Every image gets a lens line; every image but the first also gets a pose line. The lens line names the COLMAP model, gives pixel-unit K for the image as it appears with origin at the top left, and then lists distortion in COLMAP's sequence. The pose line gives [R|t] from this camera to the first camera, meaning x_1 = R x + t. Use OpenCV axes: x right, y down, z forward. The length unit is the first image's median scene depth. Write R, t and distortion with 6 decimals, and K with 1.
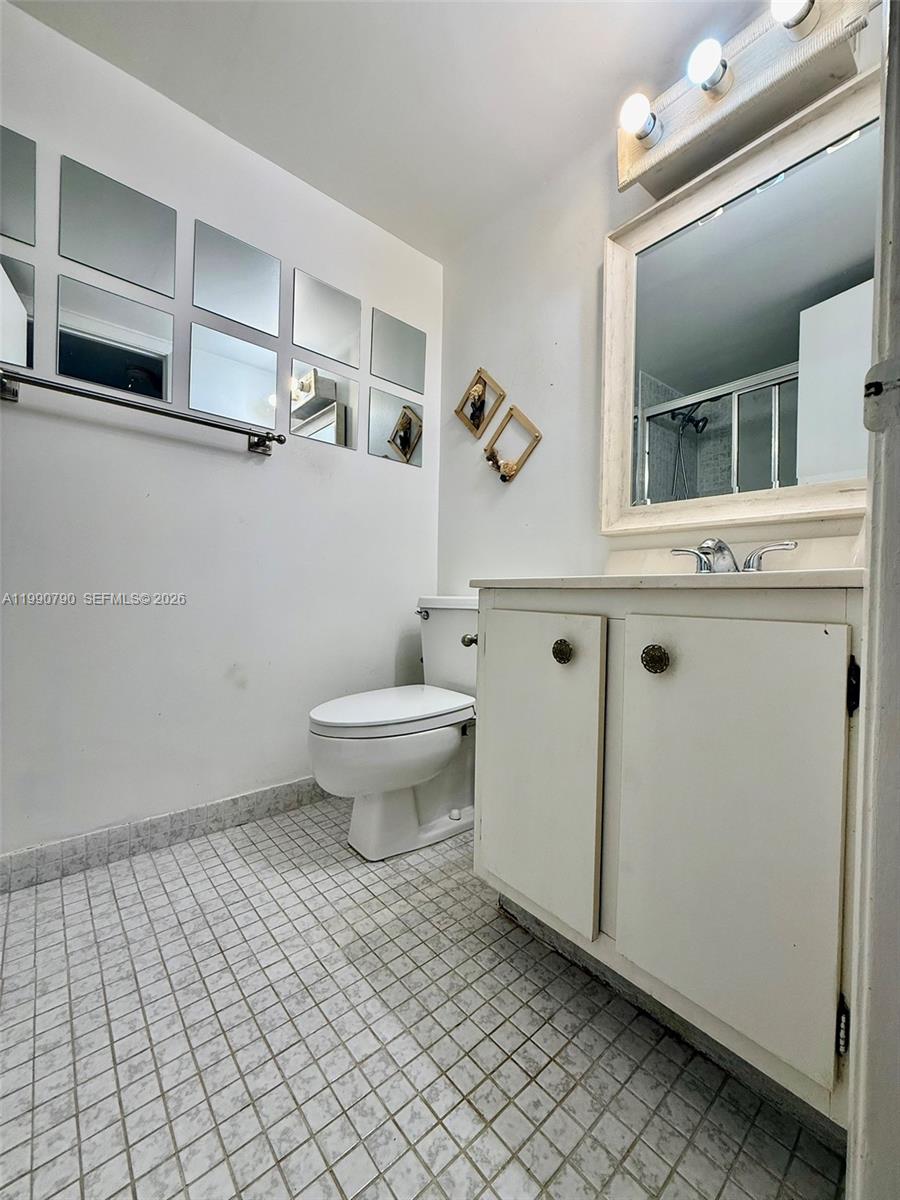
lens RADIAL K [[474.9, 0, 452.9], [0, 474.9, 599.7], [0, 0, 1]] dist [-0.001914, 0.000947]
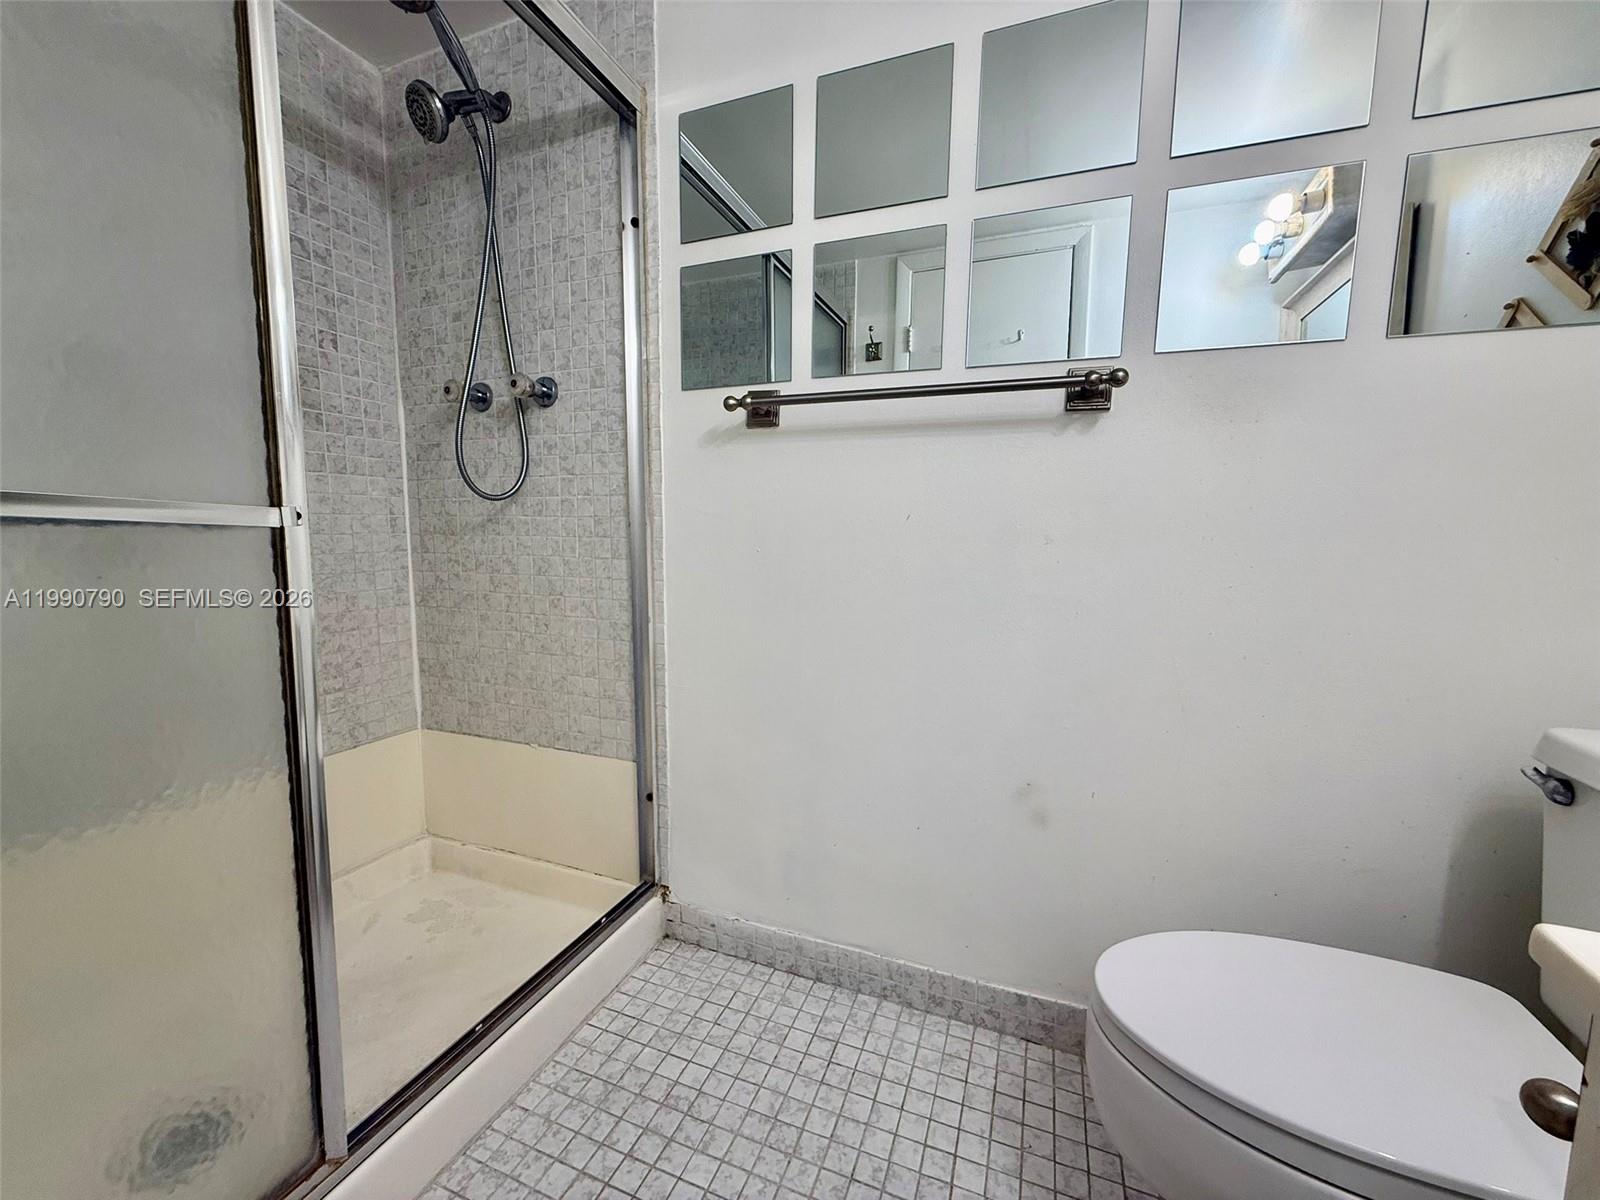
lens RADIAL K [[633.2, 0, 797.4], [0, 633.2, 599.8], [0, 0, 1]] dist [-0.001914, 0.000947]
pose [[0.459822, 0.080390, -0.884365, 0.098978], [-0.010936, 0.996331, 0.084882, -0.173576], [0.887944, -0.029359, 0.459014, 0.426672]]
